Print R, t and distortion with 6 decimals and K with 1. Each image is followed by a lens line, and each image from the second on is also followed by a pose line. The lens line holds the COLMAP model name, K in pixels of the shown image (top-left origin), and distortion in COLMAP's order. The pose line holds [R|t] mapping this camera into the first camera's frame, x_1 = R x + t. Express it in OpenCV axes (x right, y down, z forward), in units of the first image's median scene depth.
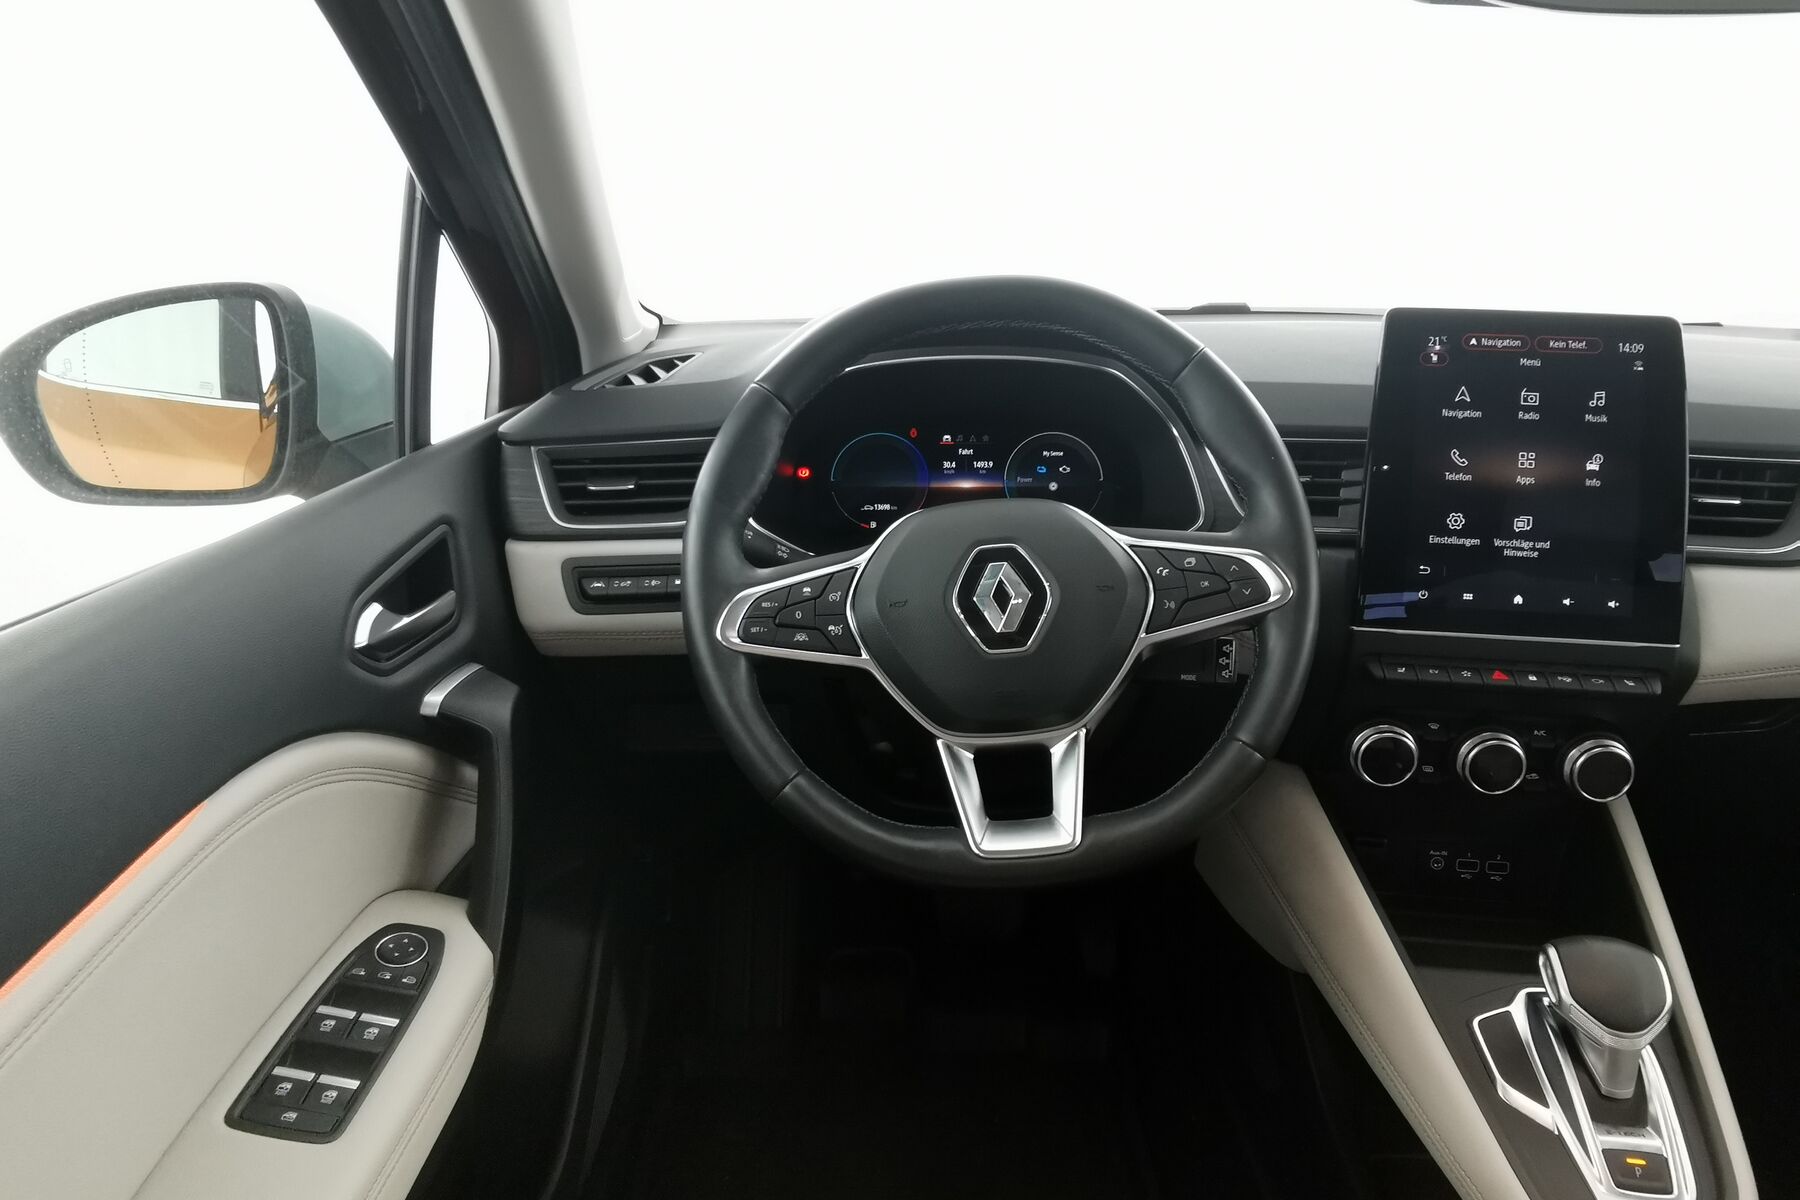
lens RADIAL K [[1110.4, 0, 886.4], [0, 1110.4, 600.1], [0, 0, 1]] dist [0.061615, -0.116352]
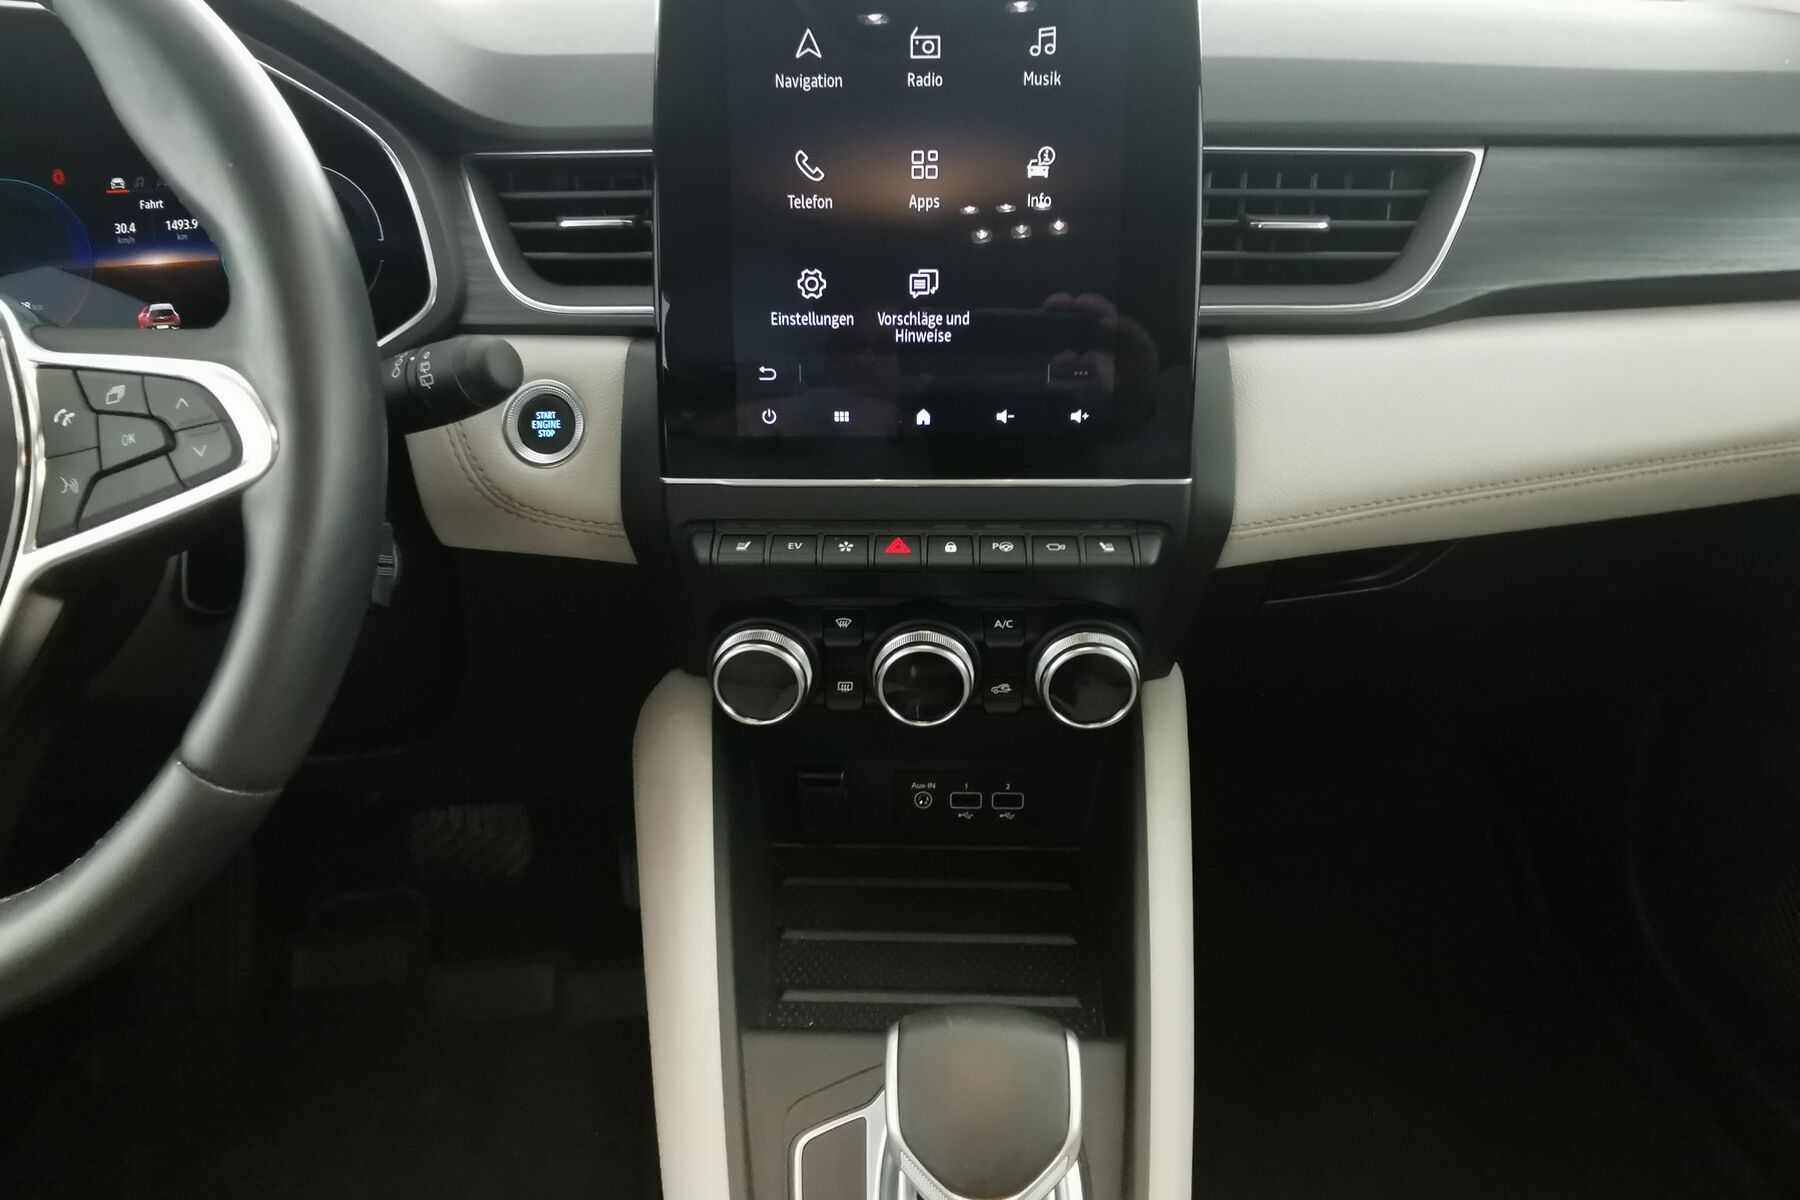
lens RADIAL K [[1110.4, 0, 886.4], [0, 1110.4, 600.1], [0, 0, 1]] dist [0.061615, -0.116352]
pose [[0.994735, -0.068506, 0.076219, 0.495089], [0.053486, 0.981454, 0.184086, -0.014836], [-0.087417, -0.179041, 0.979950, 0.410756]]
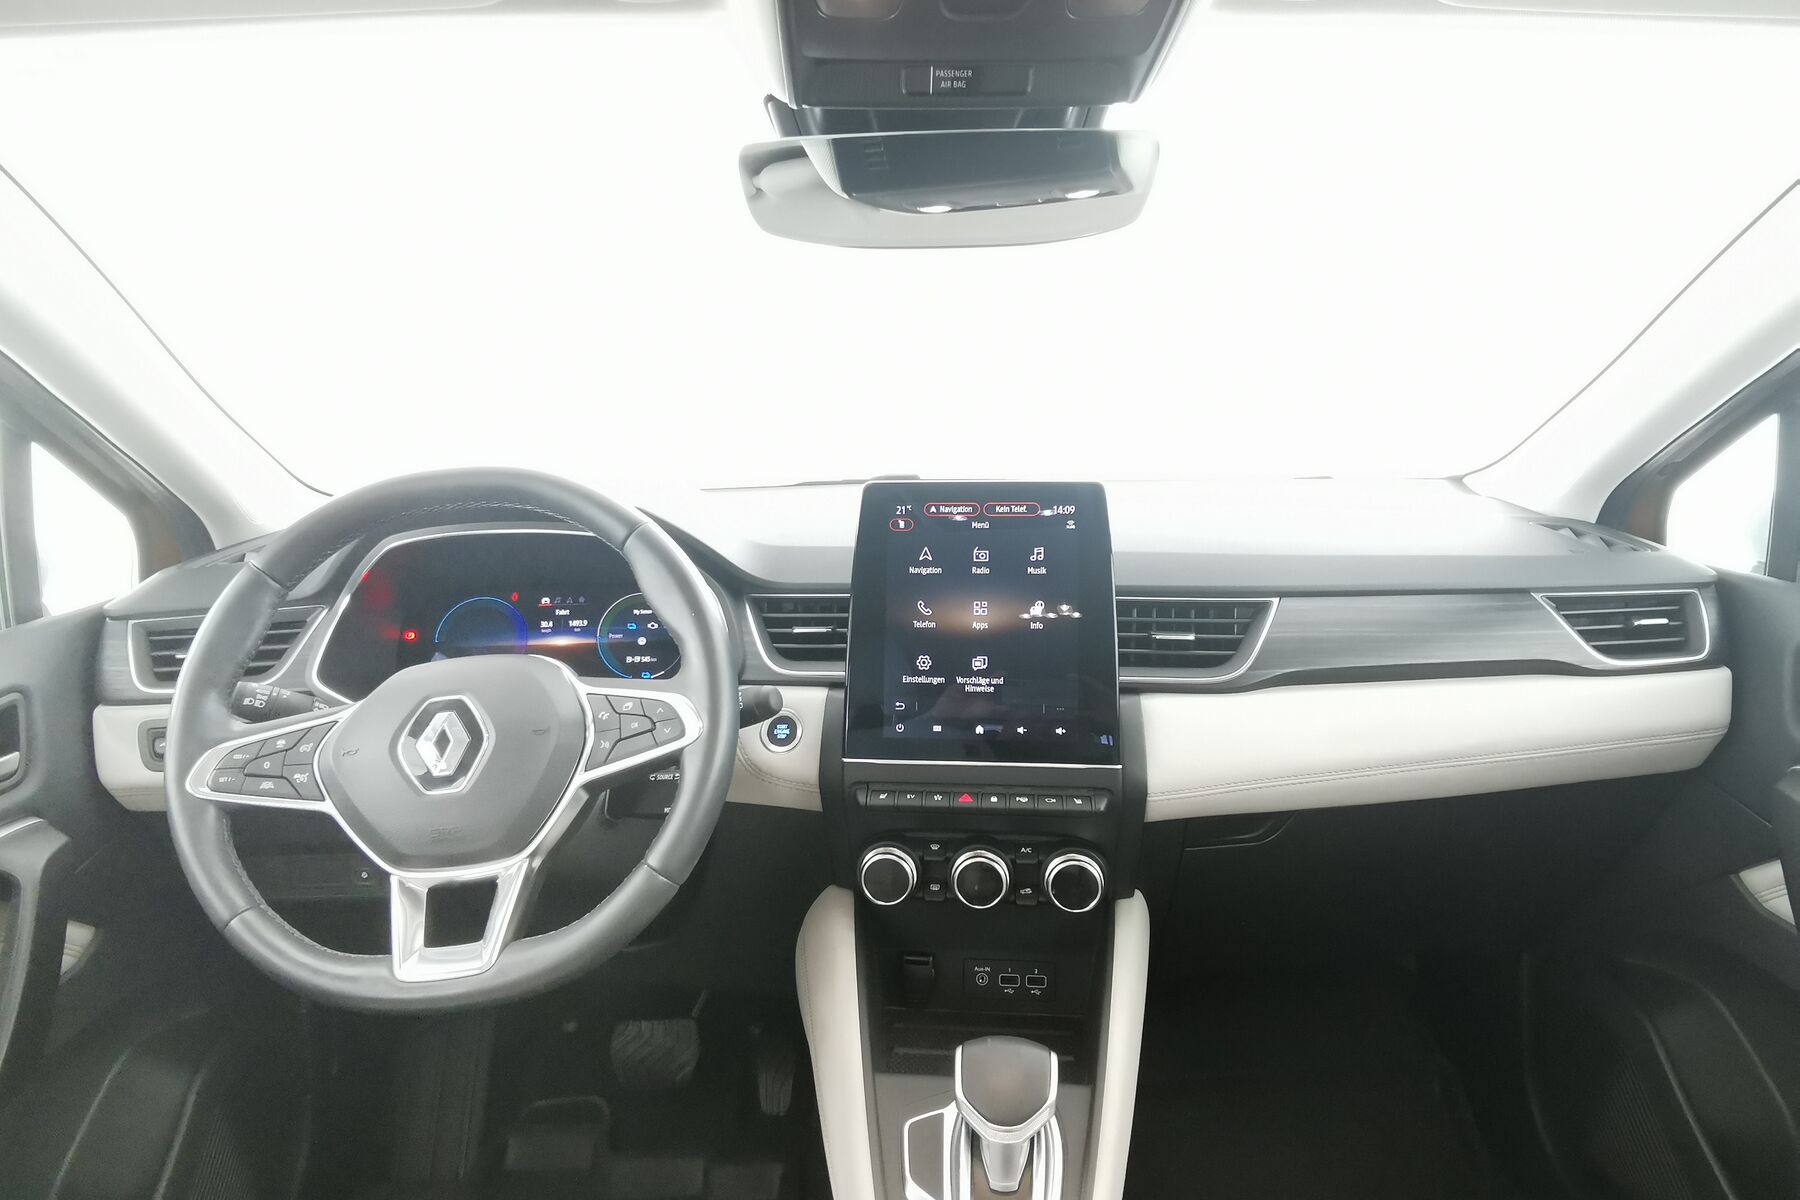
lens RADIAL K [[1124.2, 0, 899.2], [0, 1124.2, 587.5], [0, 0, 1]] dist [0.071487, -0.121716]
pose [[0.999108, -0.028582, 0.031093, 0.452369], [0.032773, 0.989045, -0.143933, 0.018664], [-0.026638, 0.144823, 0.989099, -0.153950]]
